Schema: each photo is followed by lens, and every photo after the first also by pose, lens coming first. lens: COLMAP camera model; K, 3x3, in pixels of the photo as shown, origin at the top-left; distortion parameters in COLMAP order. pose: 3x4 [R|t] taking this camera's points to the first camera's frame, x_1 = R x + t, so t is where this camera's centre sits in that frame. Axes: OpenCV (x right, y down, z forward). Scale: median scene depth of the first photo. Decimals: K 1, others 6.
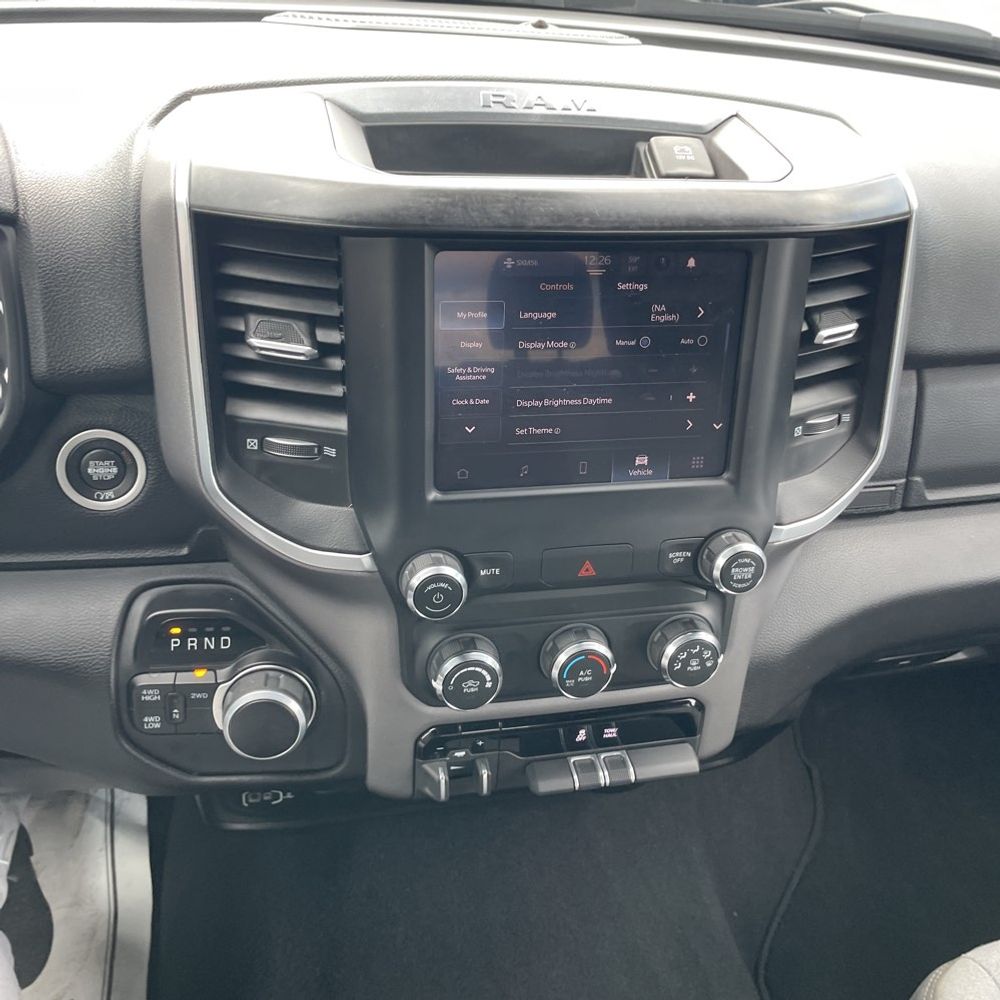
lens RADIAL K [[938.6, 0, 468.8], [0, 938.6, 495.3], [0, 0, 1]] dist [0.082253, -0.097632]
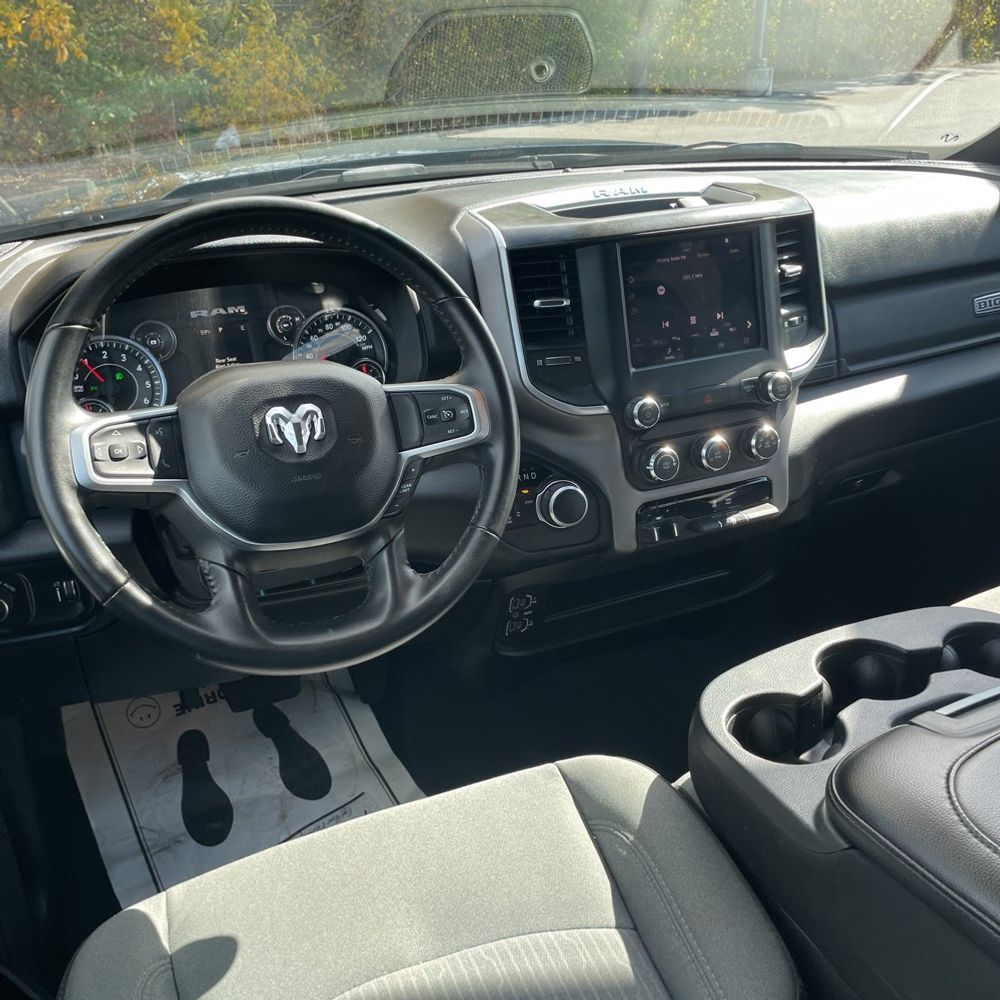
lens RADIAL K [[938.6, 0, 468.8], [0, 938.6, 495.3], [0, 0, 1]] dist [0.082253, -0.097632]
pose [[0.972356, -0.188998, 0.137125, -0.614244], [0.208444, 0.967233, -0.144953, 0.416575], [-0.105236, 0.169529, 0.979890, -0.767891]]
